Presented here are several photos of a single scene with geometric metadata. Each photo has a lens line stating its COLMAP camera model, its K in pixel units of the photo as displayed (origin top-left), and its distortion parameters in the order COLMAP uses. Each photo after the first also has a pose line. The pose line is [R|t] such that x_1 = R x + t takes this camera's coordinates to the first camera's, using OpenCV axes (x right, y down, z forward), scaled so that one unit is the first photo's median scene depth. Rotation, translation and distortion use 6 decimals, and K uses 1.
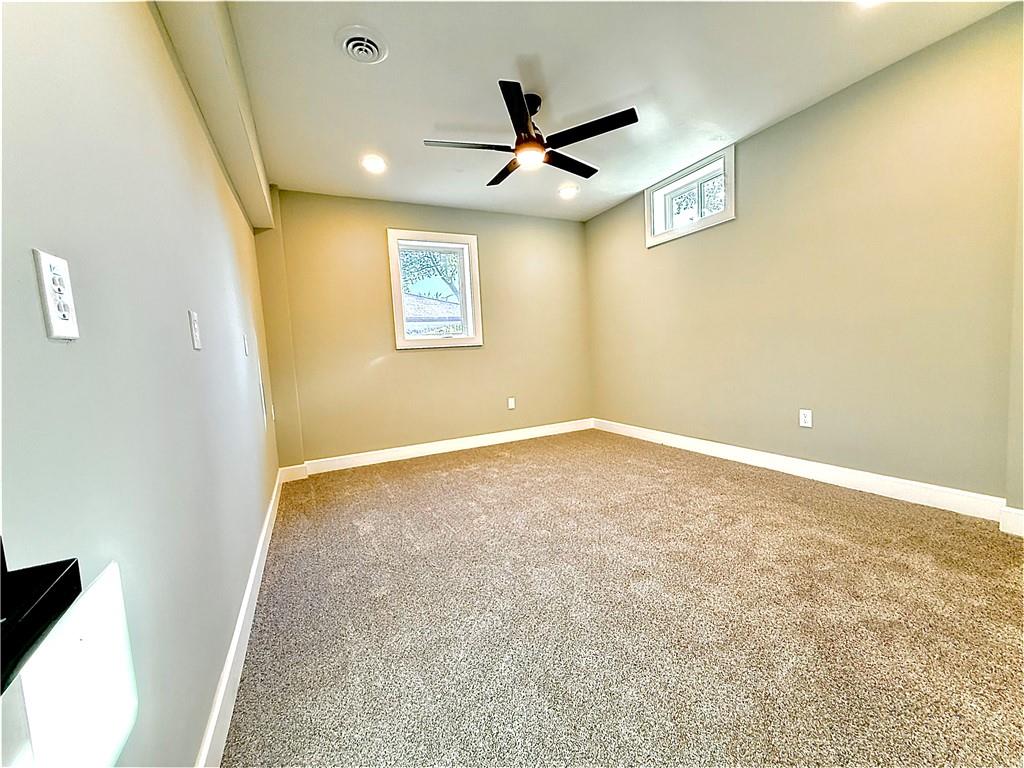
lens RADIAL K [[407.8, 0, 512.1], [0, 407.8, 384.6], [0, 0, 1]] dist [0.000810, -0.000171]
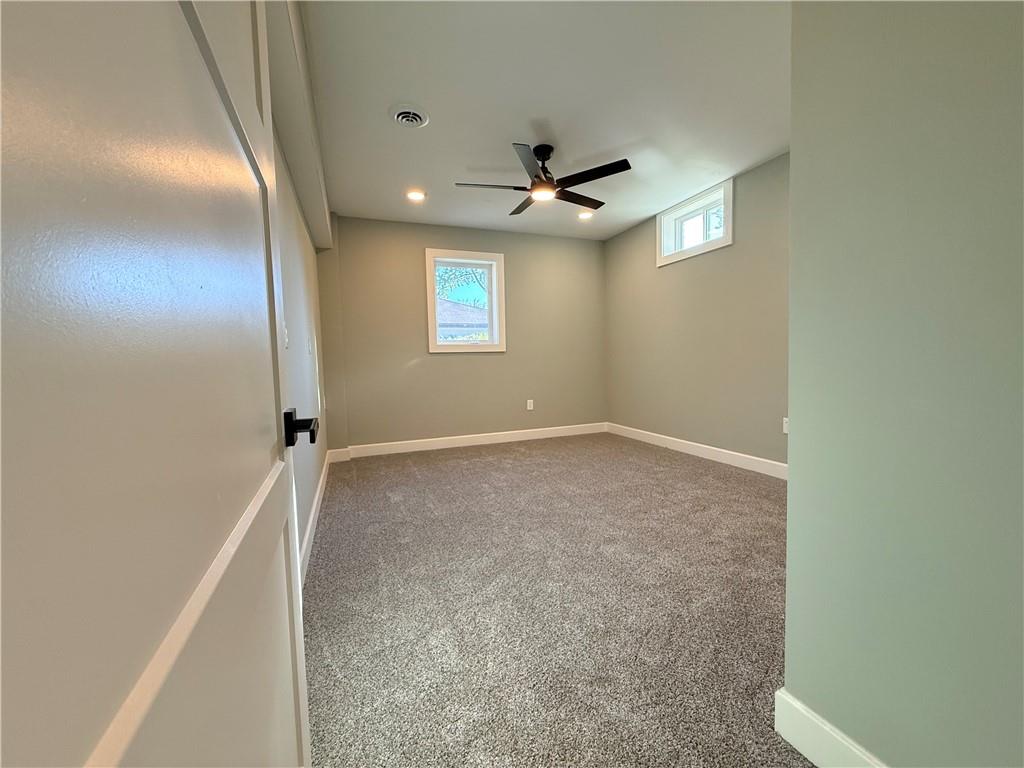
lens RADIAL K [[407.8, 0, 511.5], [0, 407.8, 384.3], [0, 0, 1]] dist [0.000810, -0.000171]
pose [[0.995667, 0.036243, -0.085641, 0.063655], [-0.037723, 0.999164, -0.015730, 0.015069], [0.085000, 0.018892, 0.996202, -0.160260]]
